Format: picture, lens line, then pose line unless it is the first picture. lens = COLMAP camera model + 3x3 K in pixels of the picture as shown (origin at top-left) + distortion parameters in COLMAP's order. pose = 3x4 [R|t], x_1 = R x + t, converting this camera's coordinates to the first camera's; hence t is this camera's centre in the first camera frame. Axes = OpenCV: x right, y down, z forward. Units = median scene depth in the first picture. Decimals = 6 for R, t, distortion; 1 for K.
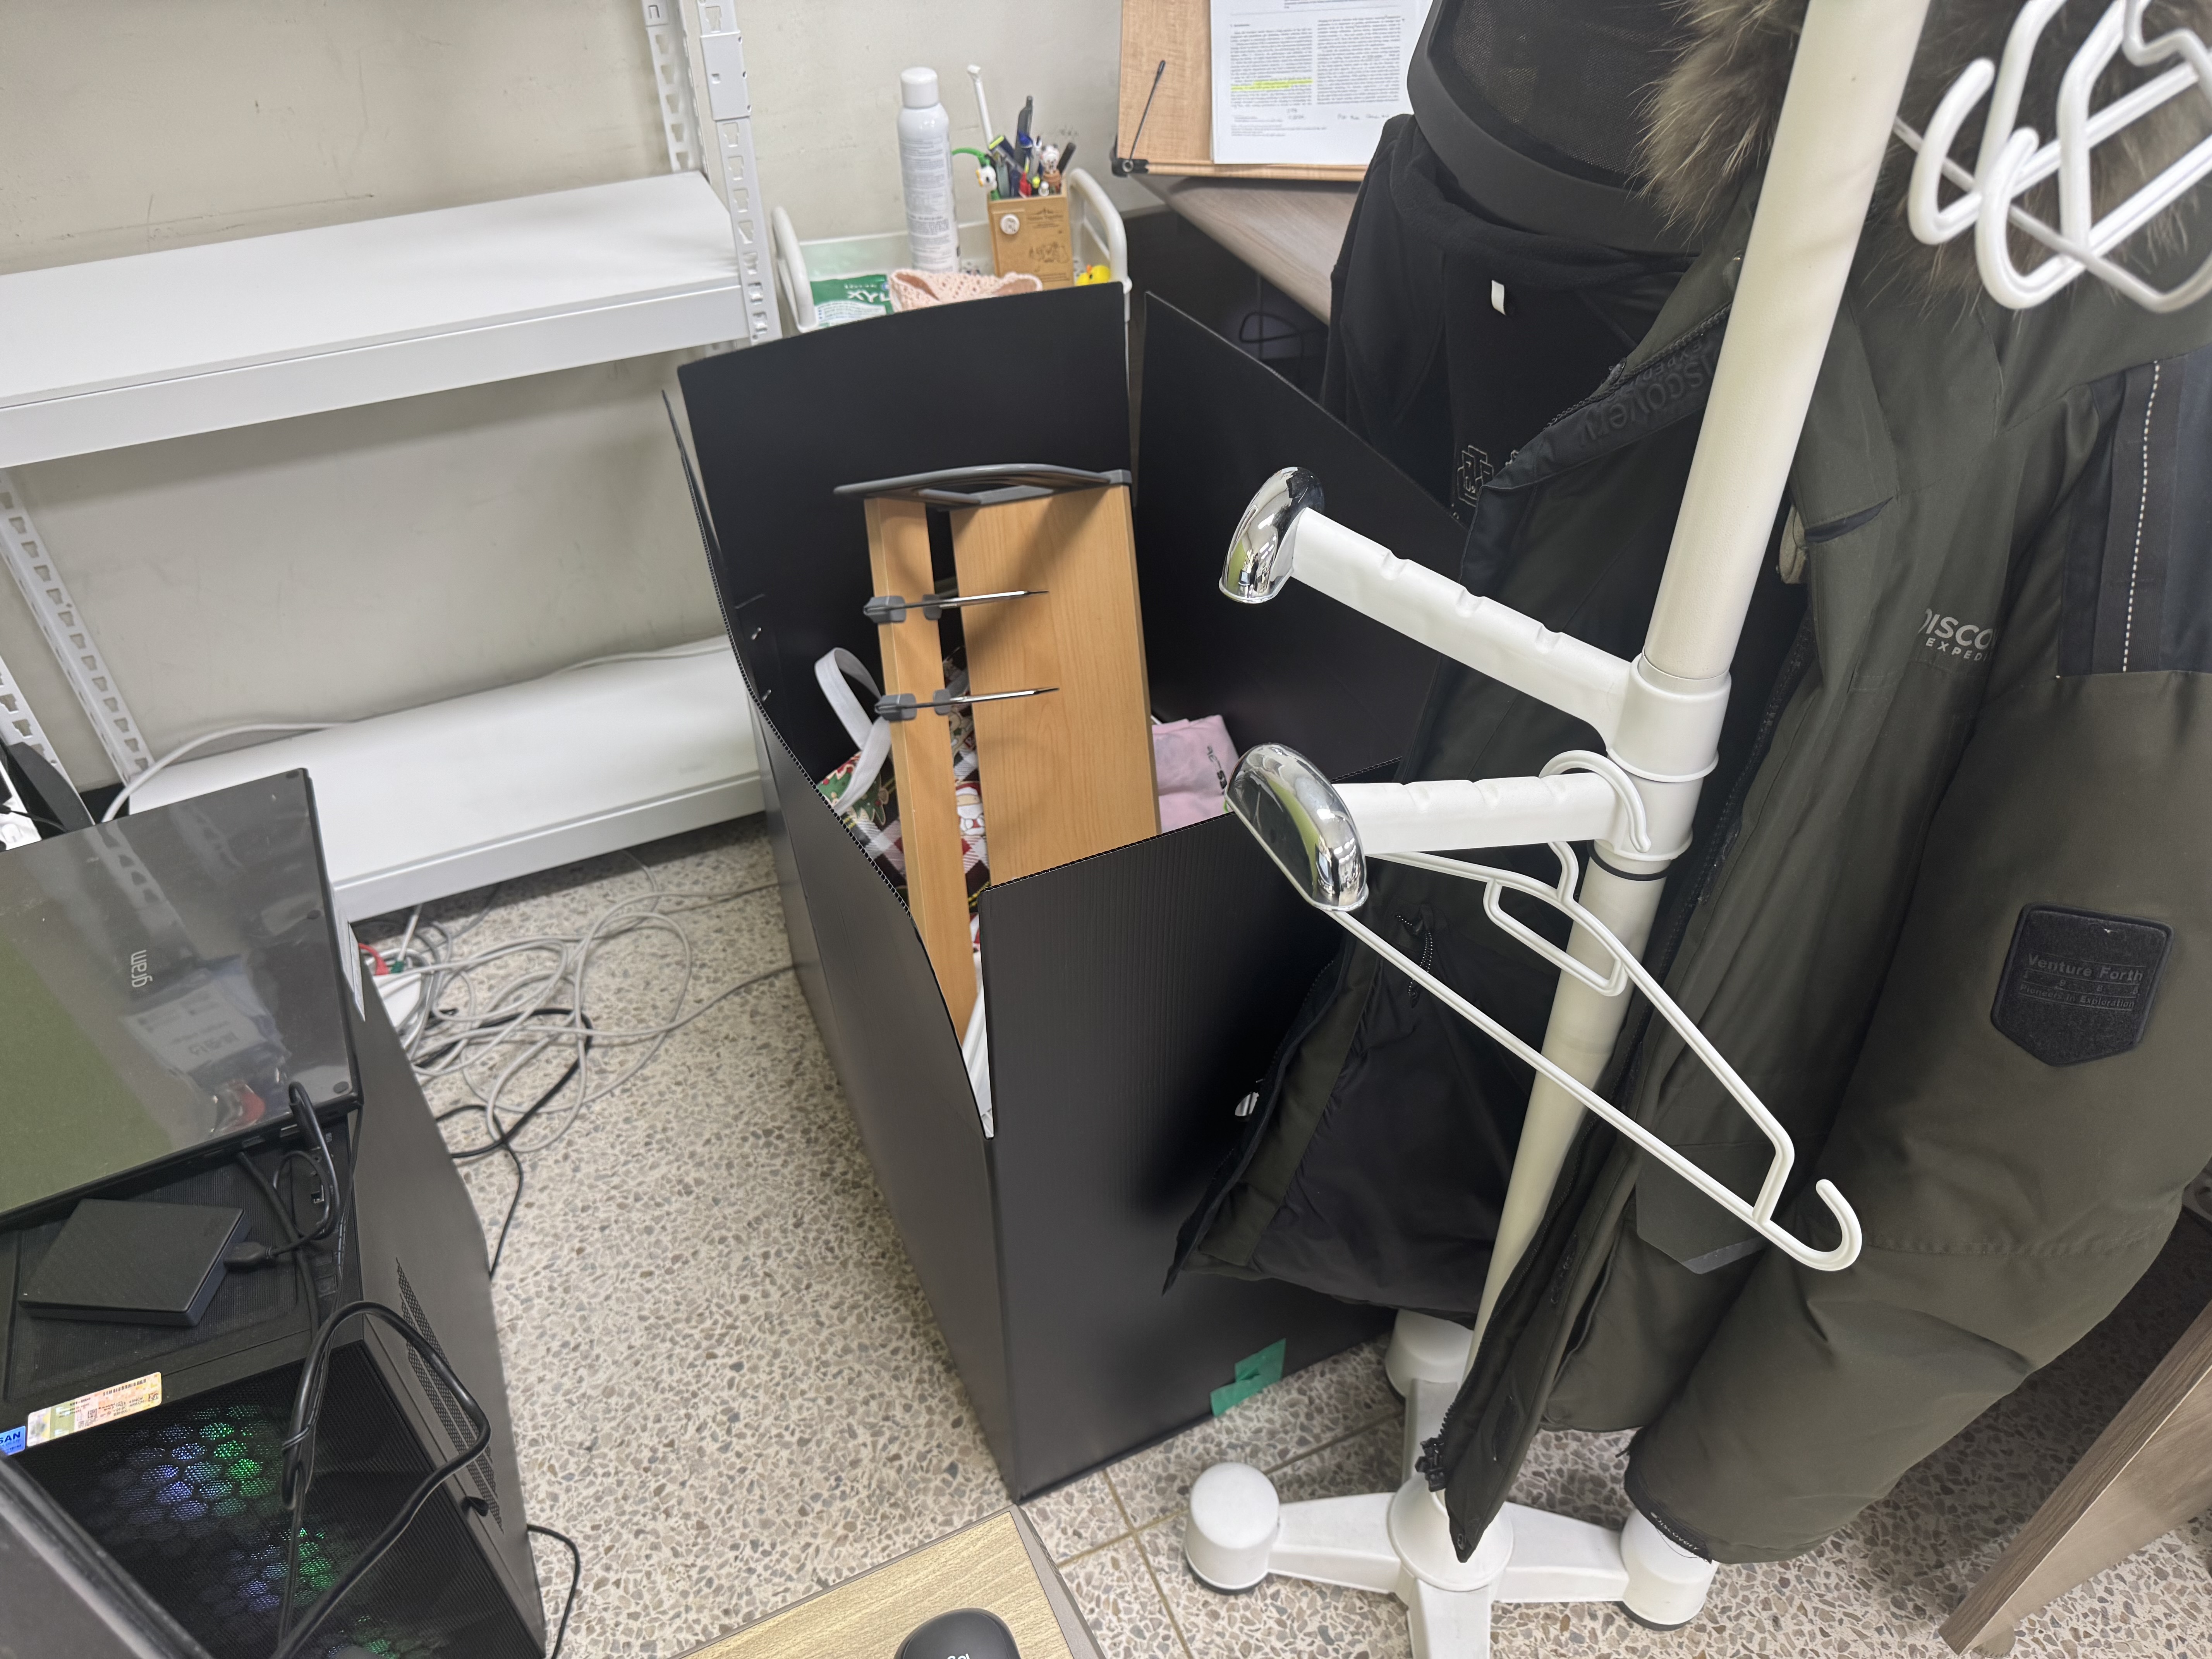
lens RADIAL K [[1569.5, 0, 1106.0], [0, 1569.5, 829.5], [0, 0, 1]] dist [0.073030, -0.052120]
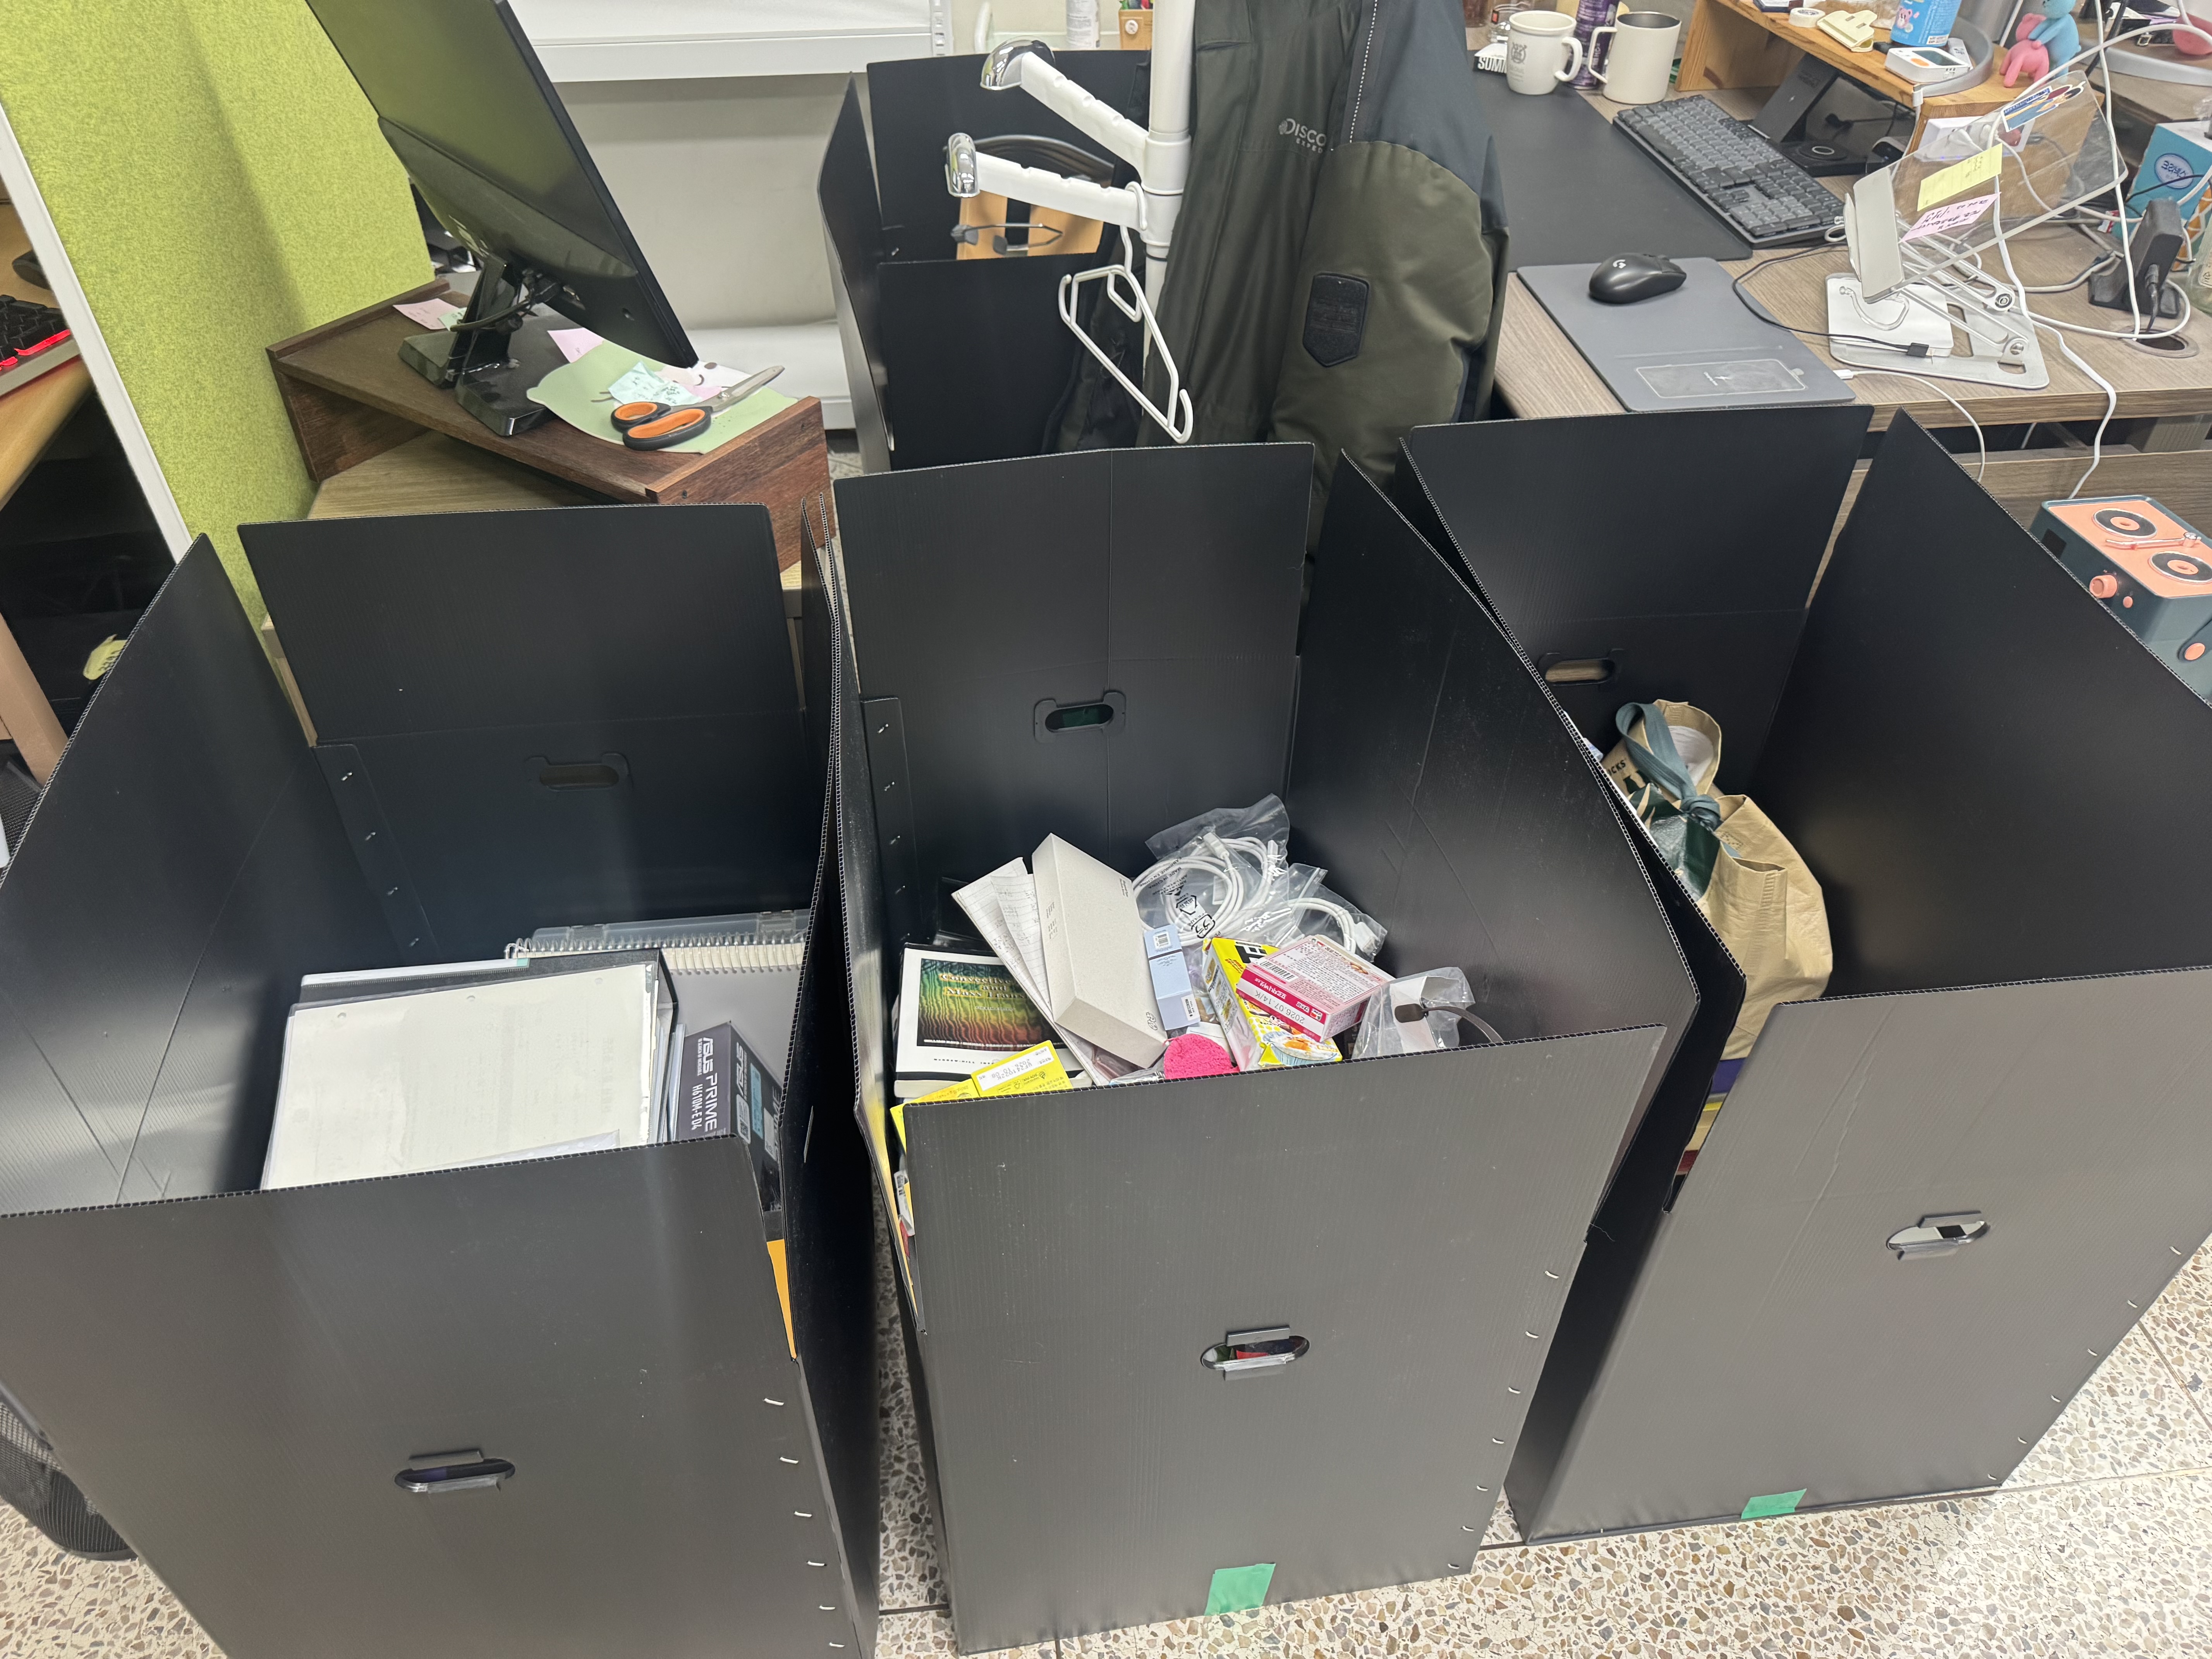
lens RADIAL K [[1569.5, 0, 1106.0], [0, 1569.5, 829.5], [0, 0, 1]] dist [0.073030, -0.052120]
pose [[0.955064, 0.198242, -0.220348, 0.494799], [-0.198609, 0.979860, 0.020717, 0.409385], [0.220018, 0.023977, 0.975201, -0.547966]]
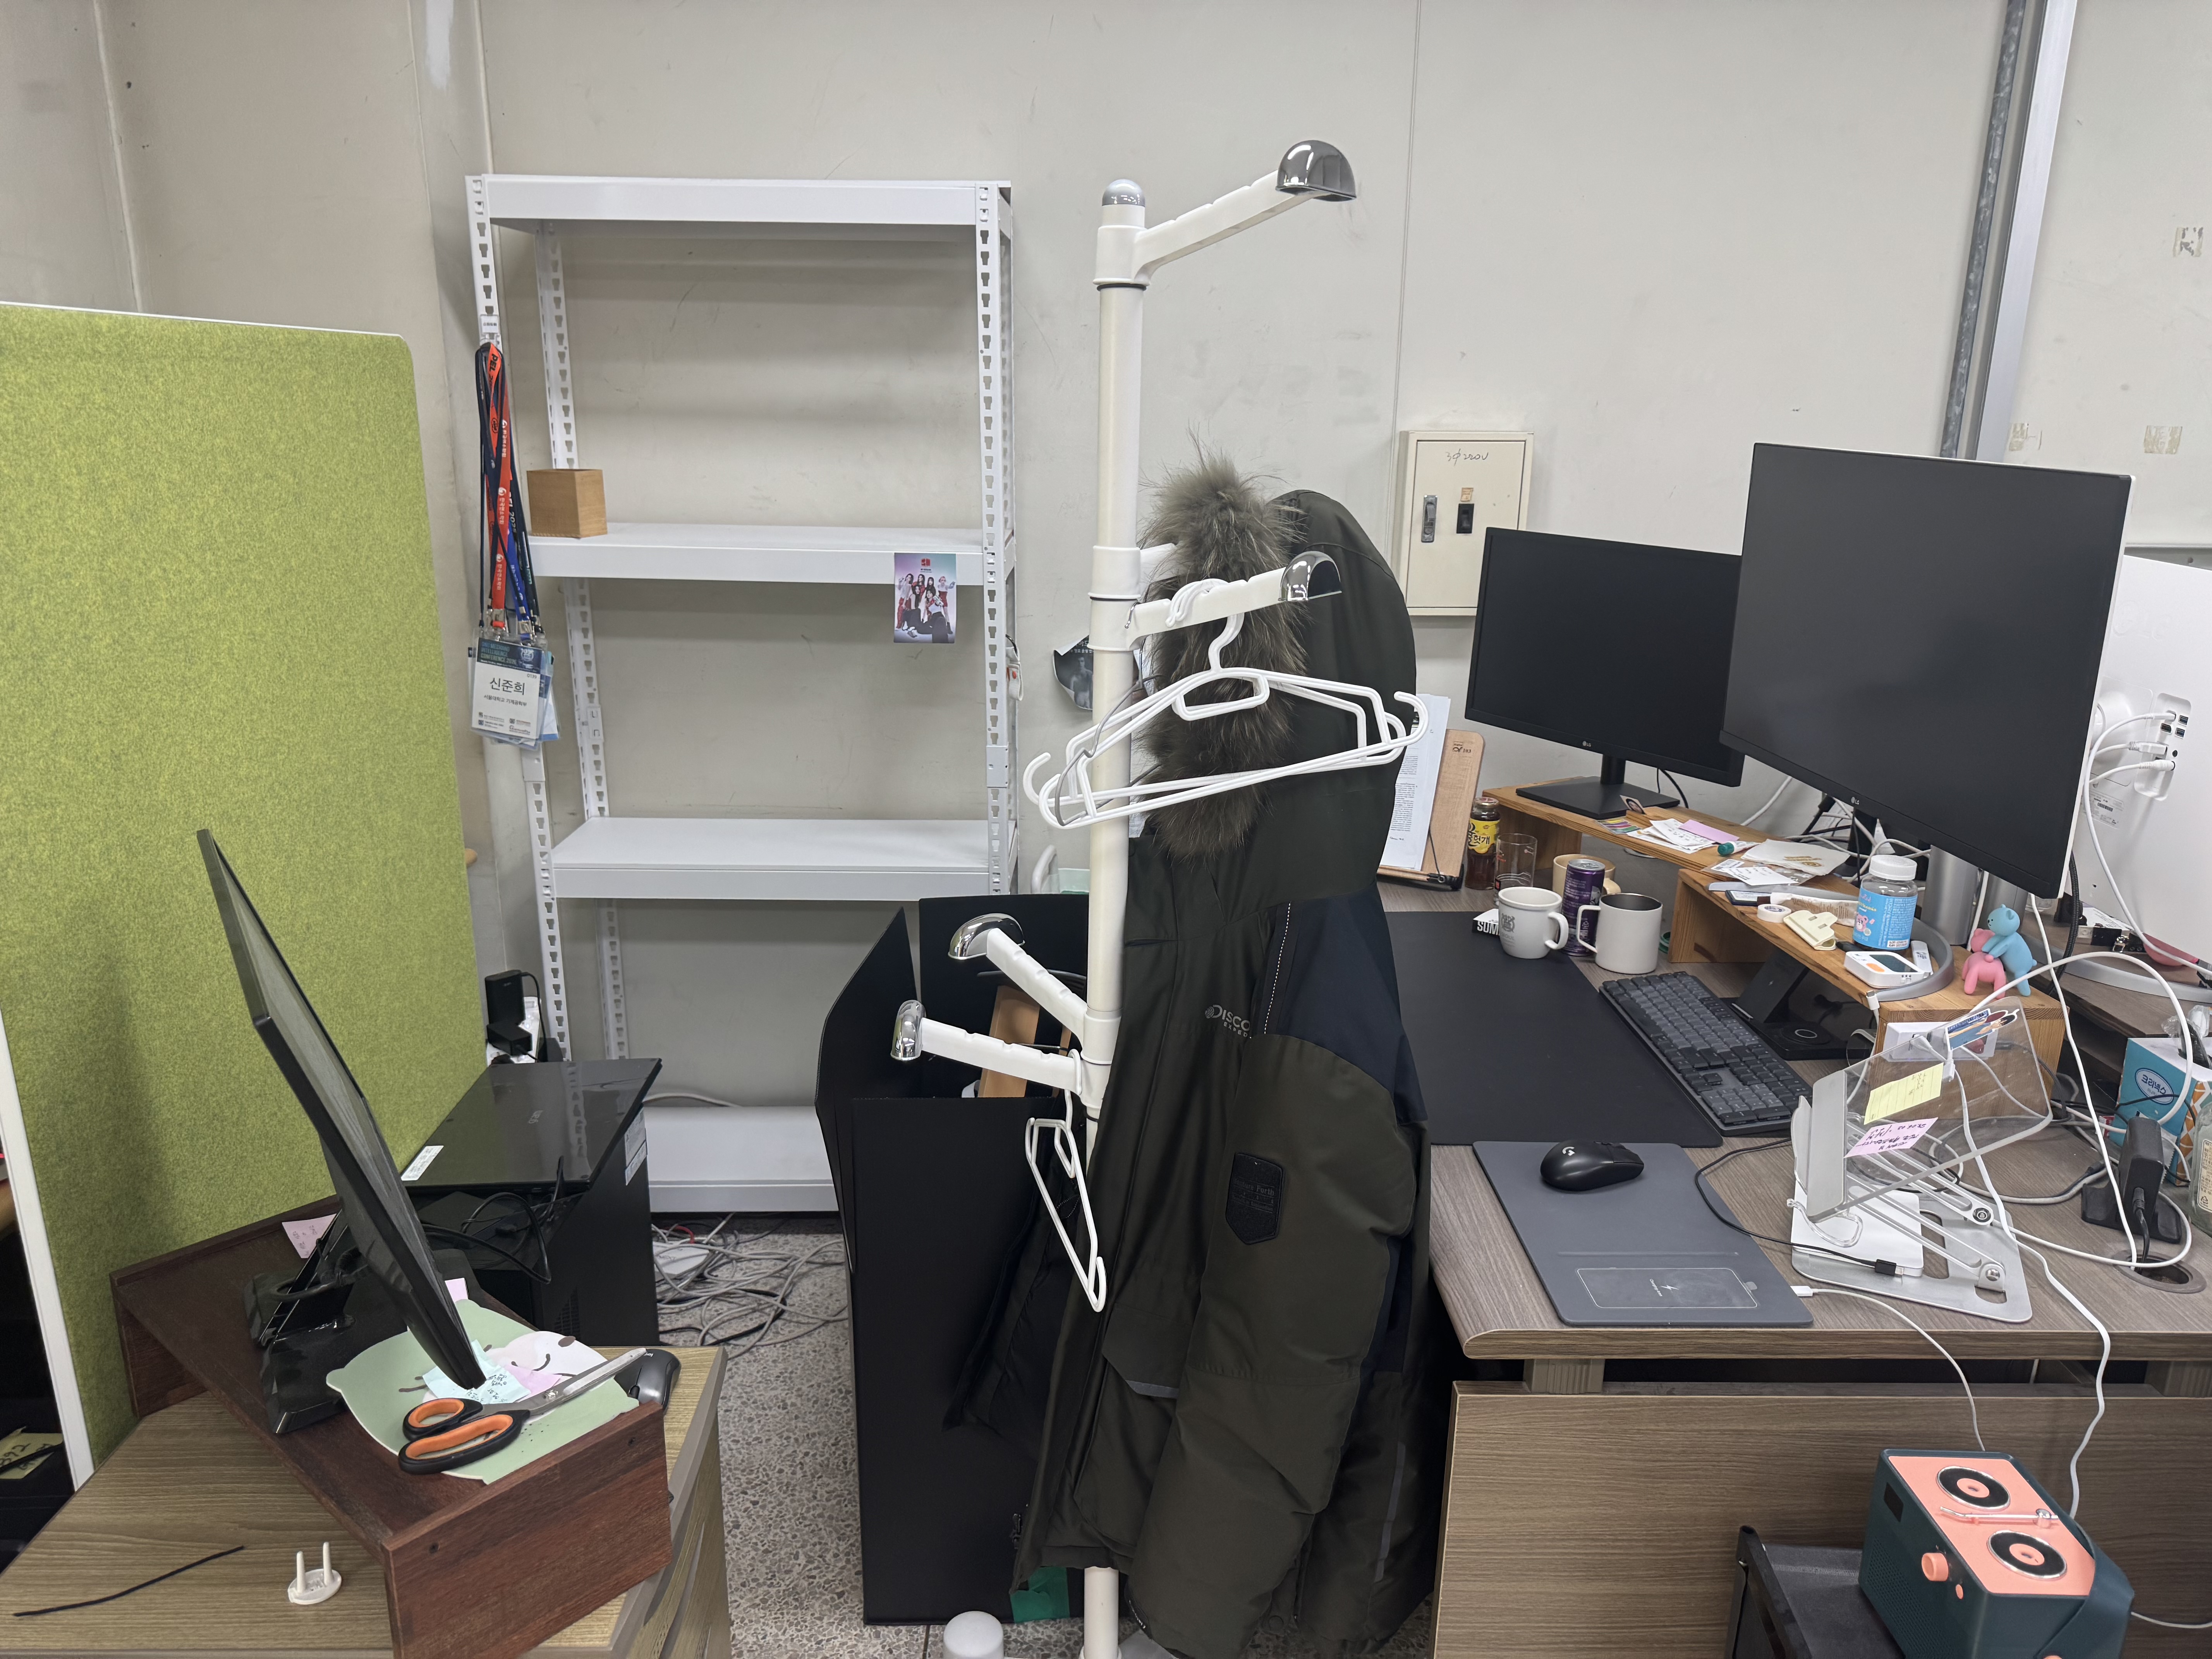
lens RADIAL K [[1587.6, 0, 1106.0], [0, 1587.6, 829.5], [0, 0, 1]] dist [-0.010387, -0.002142]
pose [[0.912683, 0.114138, -0.392407, 0.634231], [-0.273938, 0.883412, -0.380185, 0.269163], [0.303263, 0.454483, 0.837542, -0.492531]]
